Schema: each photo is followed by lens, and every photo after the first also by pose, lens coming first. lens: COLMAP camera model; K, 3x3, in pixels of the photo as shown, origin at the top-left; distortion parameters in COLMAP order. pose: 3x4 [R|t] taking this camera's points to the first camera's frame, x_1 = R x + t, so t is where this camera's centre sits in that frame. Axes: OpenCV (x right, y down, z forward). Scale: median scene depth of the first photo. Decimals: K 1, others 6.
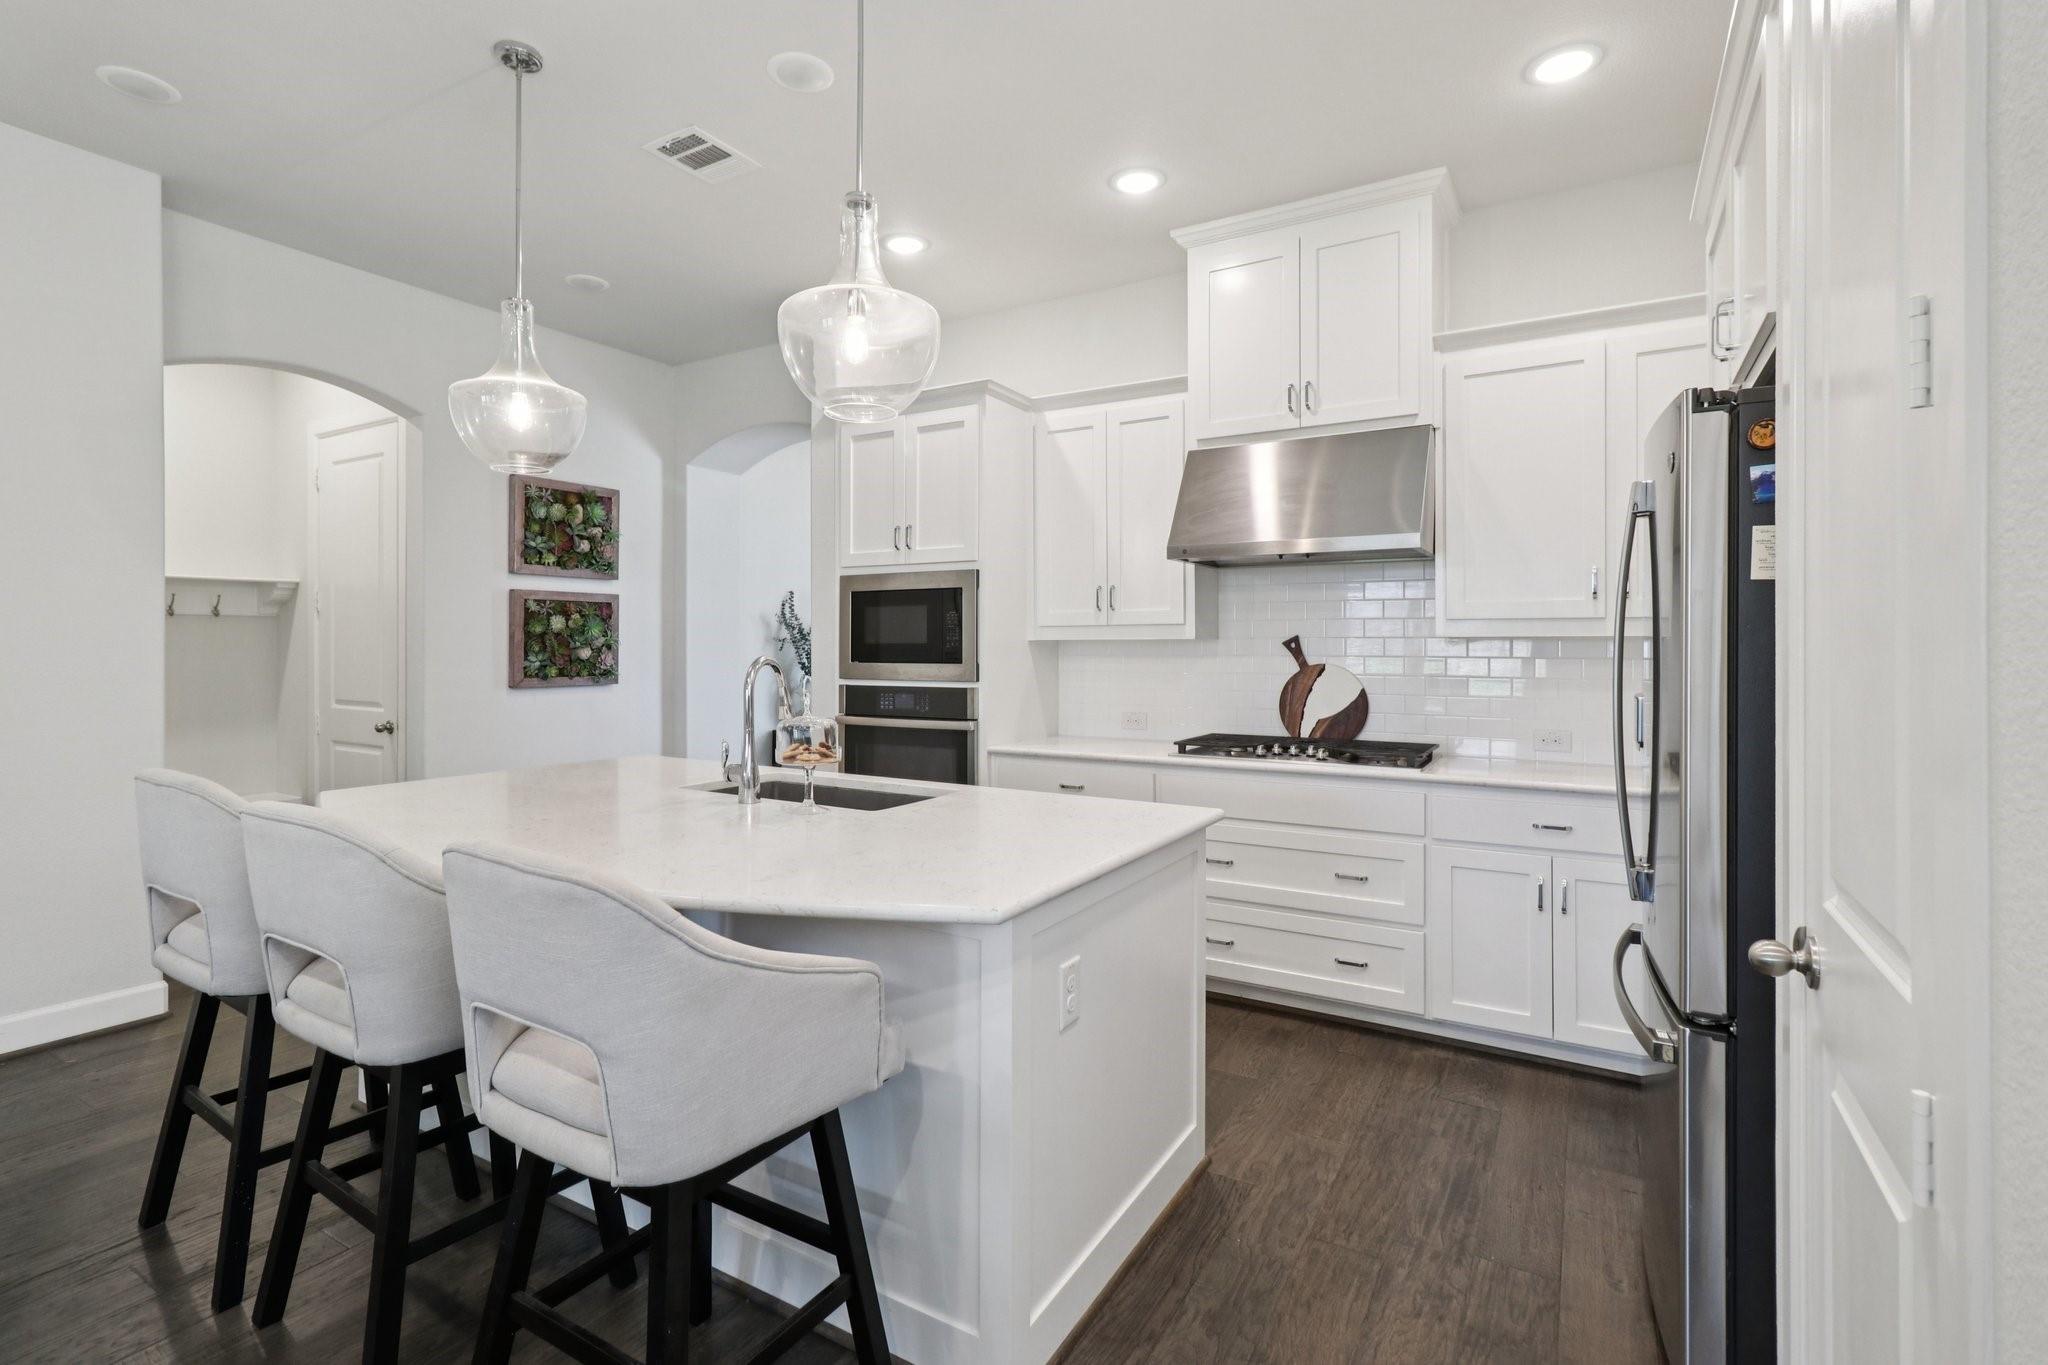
lens RADIAL K [[954.0, 0, 1020.4], [0, 954.0, 680.3], [0, 0, 1]] dist [0.001129, 0.003159]
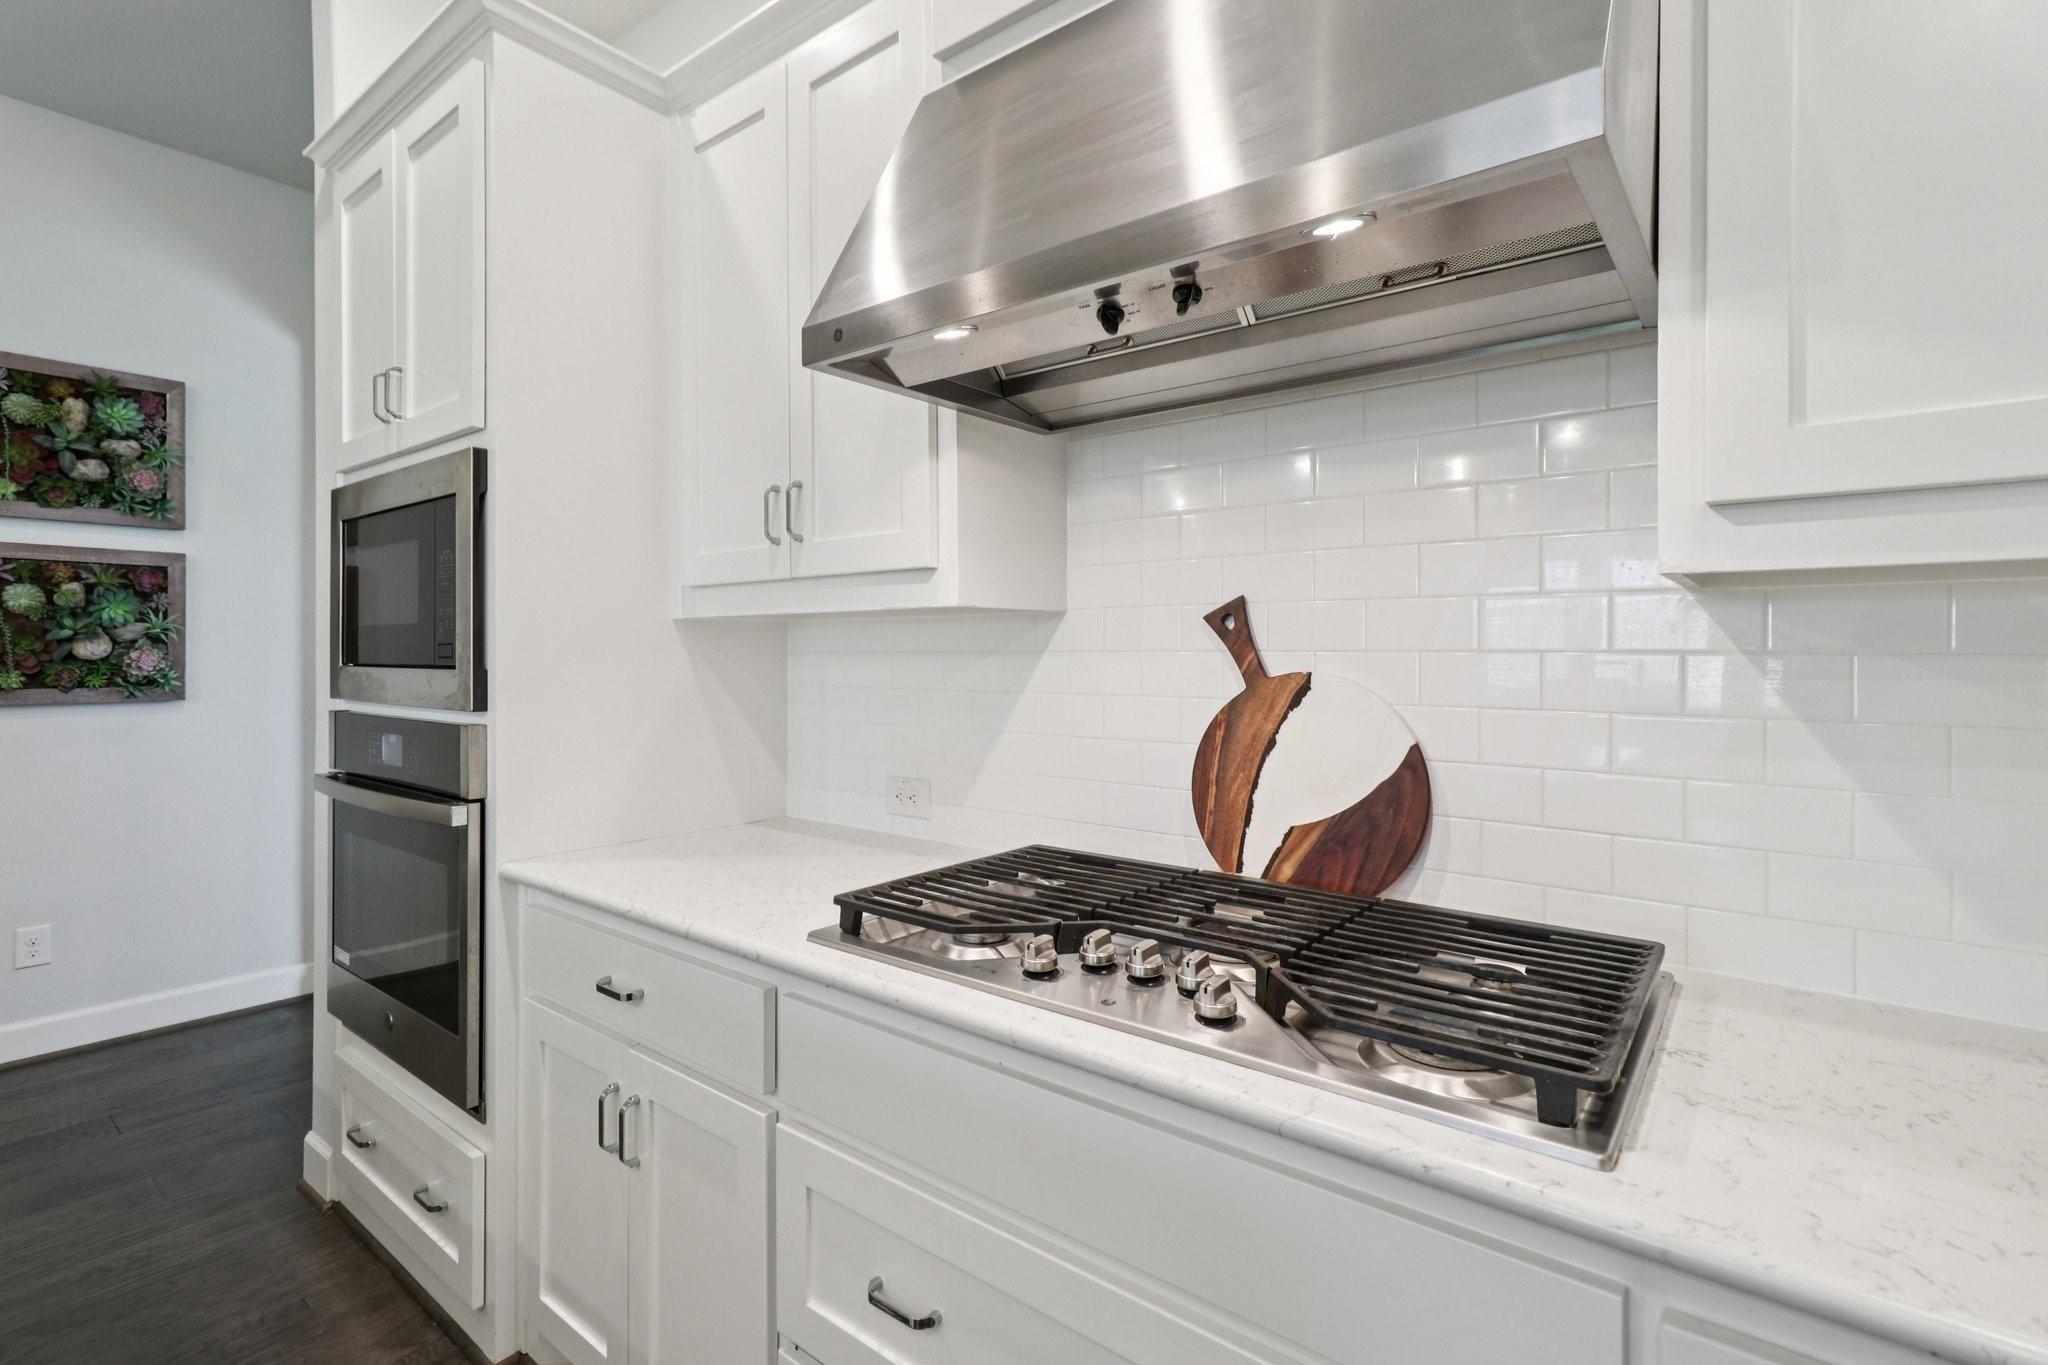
lens RADIAL K [[954.0, 0, 1026.4], [0, 954.0, 663.5], [0, 0, 1]] dist [0.001129, 0.003159]
pose [[0.991658, 0.002759, -0.128871, 0.203294], [-0.005774, 0.999718, -0.023034, -0.009278], [0.128771, 0.023586, 0.991394, 0.494042]]
